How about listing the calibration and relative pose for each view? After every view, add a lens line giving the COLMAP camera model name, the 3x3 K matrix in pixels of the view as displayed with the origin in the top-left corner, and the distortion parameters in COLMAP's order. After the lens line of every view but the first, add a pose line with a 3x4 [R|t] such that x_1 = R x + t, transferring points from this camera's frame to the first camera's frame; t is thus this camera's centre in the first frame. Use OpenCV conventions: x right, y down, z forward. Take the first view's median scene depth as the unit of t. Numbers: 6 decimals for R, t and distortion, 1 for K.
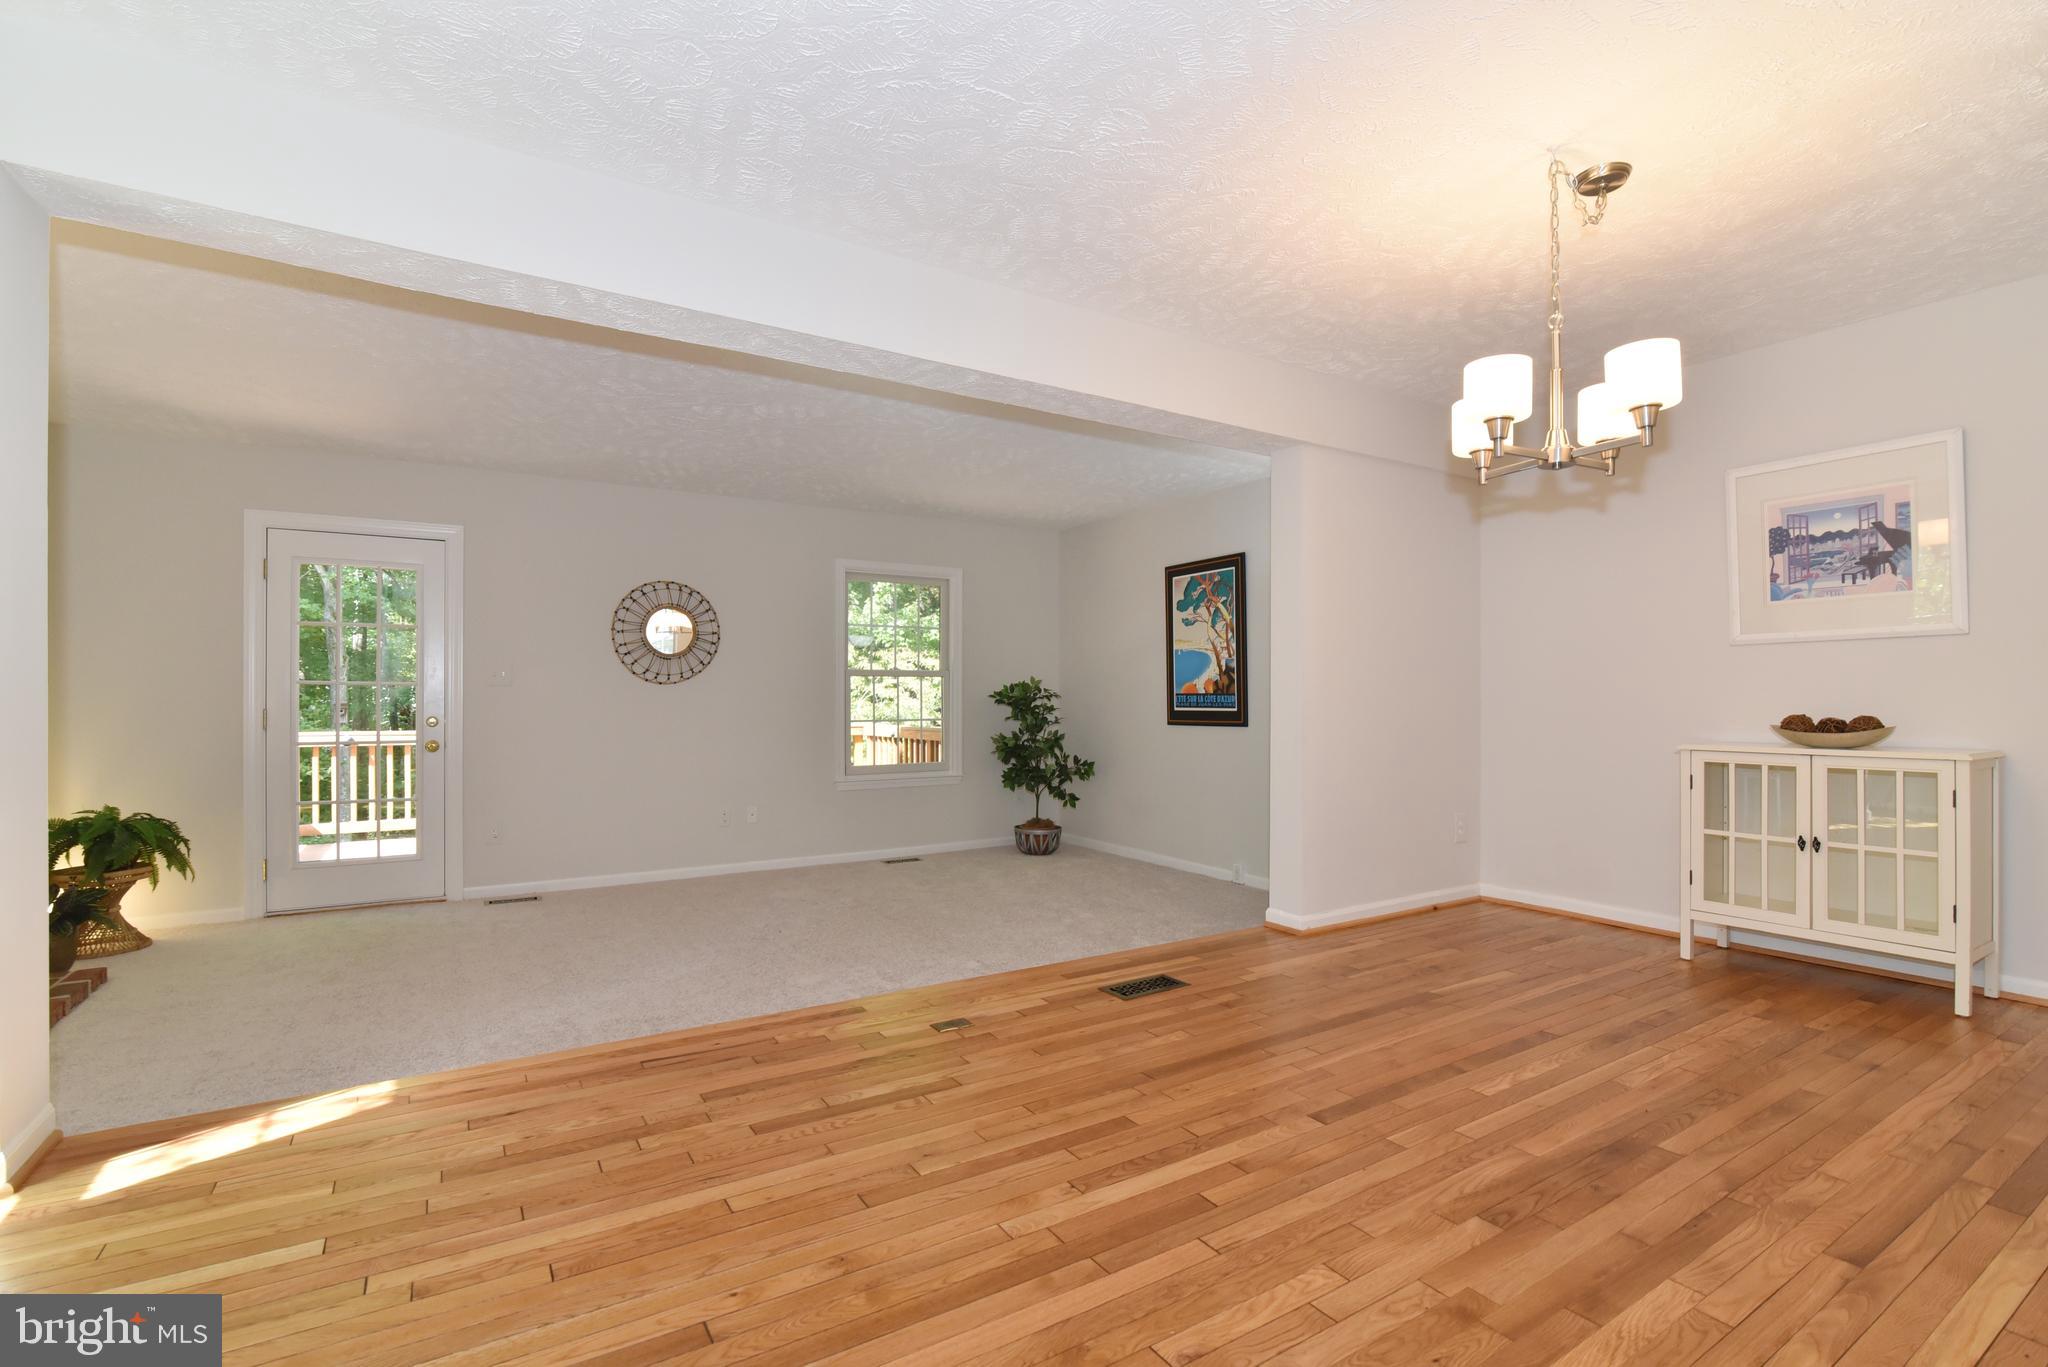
lens RADIAL K [[932.7, 0, 1023.5], [0, 932.7, 690.9], [0, 0, 1]] dist [-0.019891, 0.000886]
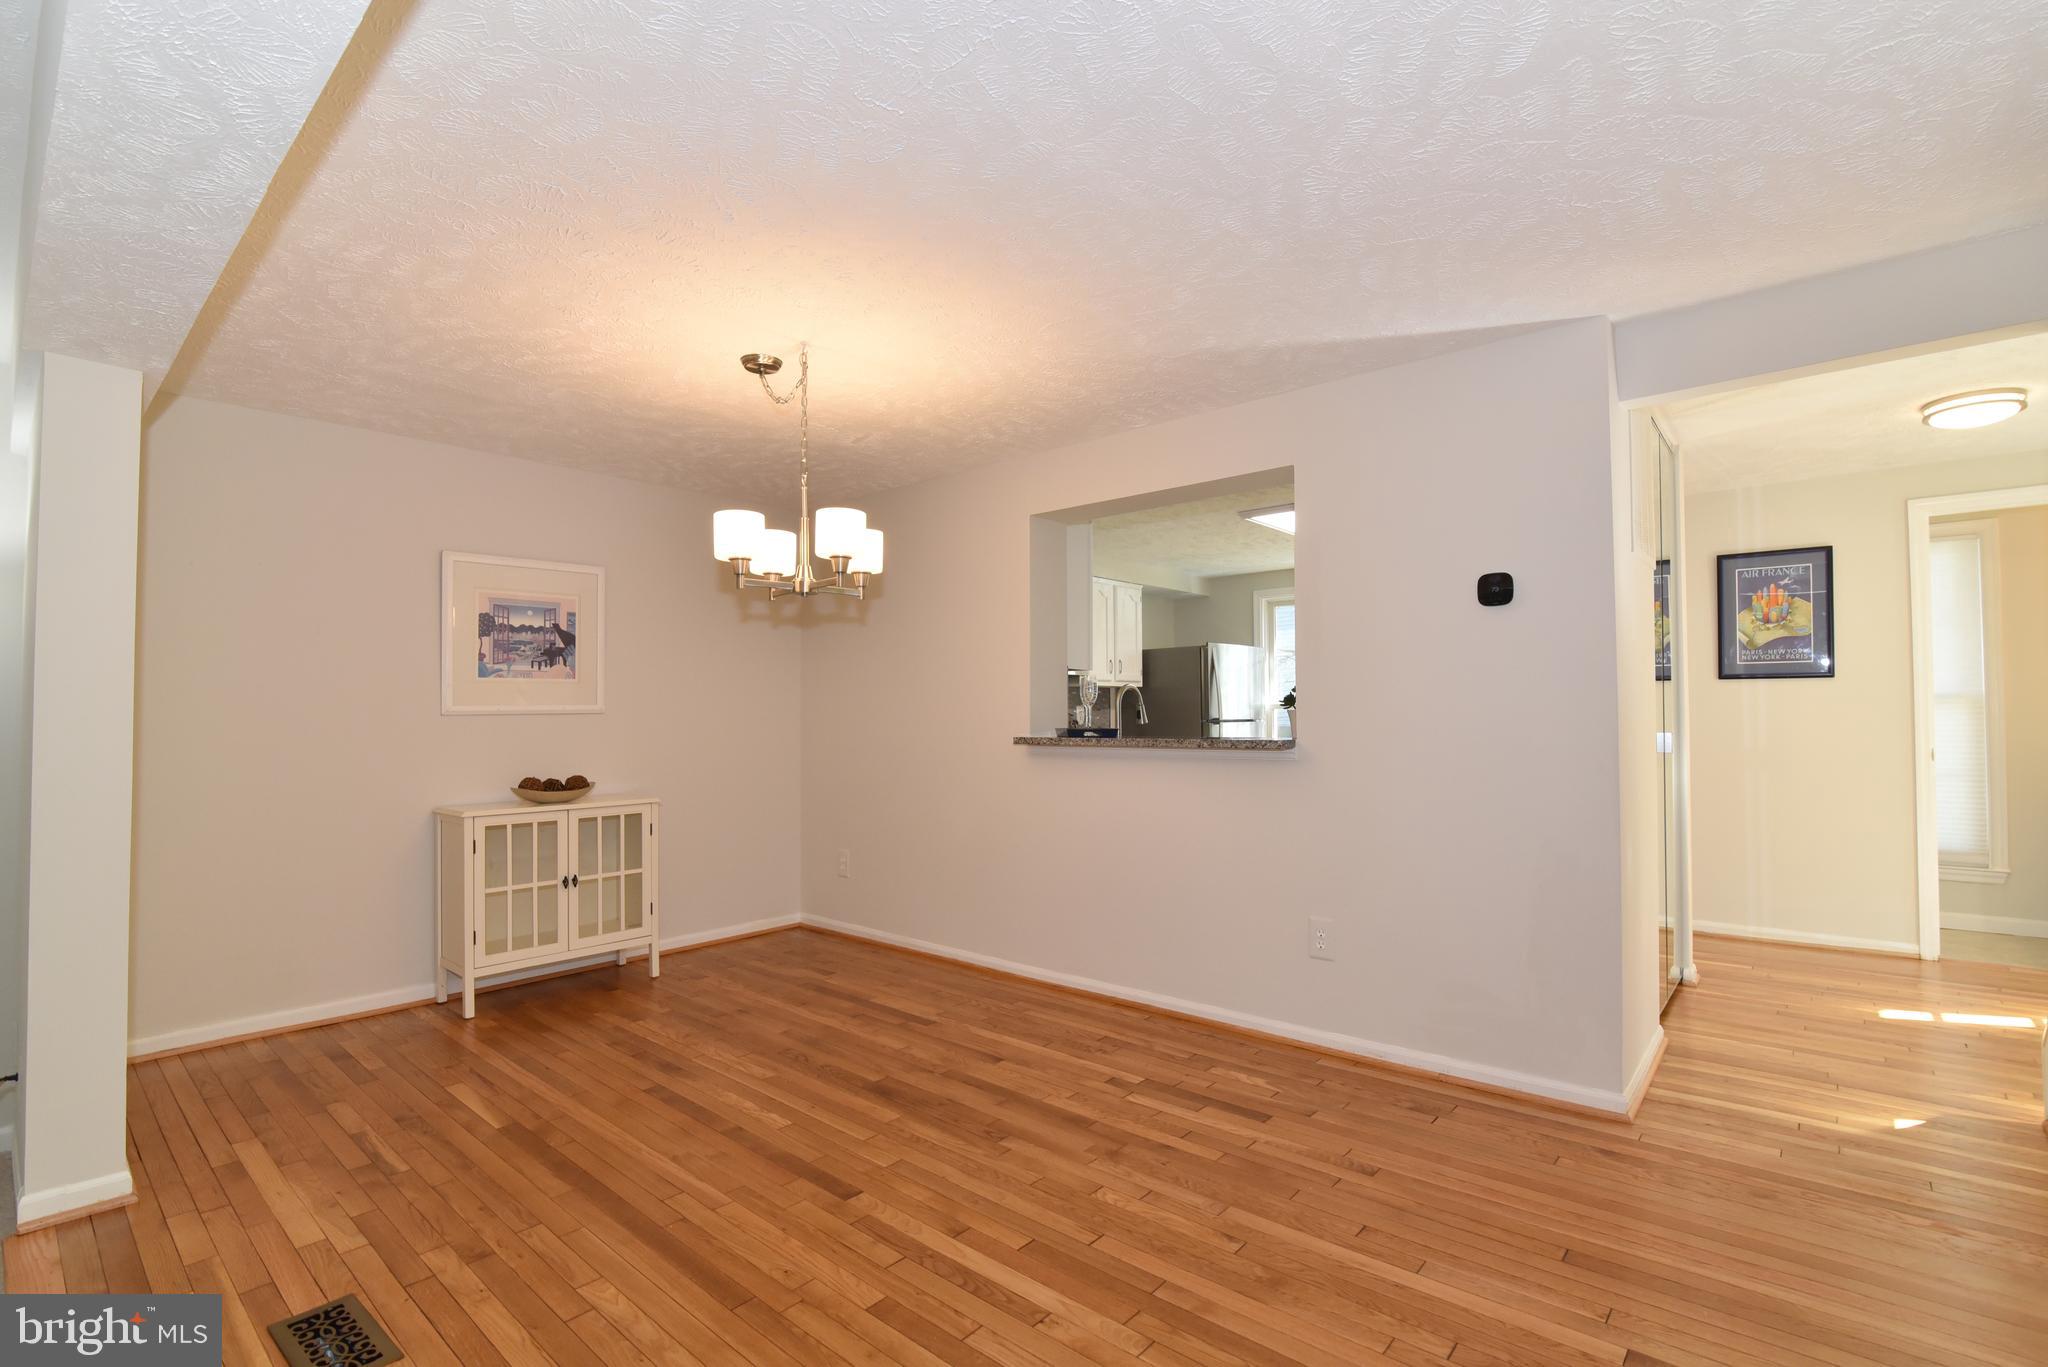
lens RADIAL K [[932.7, 0, 1019.1], [0, 932.7, 686.3], [0, 0, 1]] dist [-0.019891, 0.000886]
pose [[-0.278521, 0.032825, 0.959869, -0.532906], [0.001436, 0.999429, -0.033761, -0.054473], [-0.960429, -0.008025, -0.278409, 0.783068]]
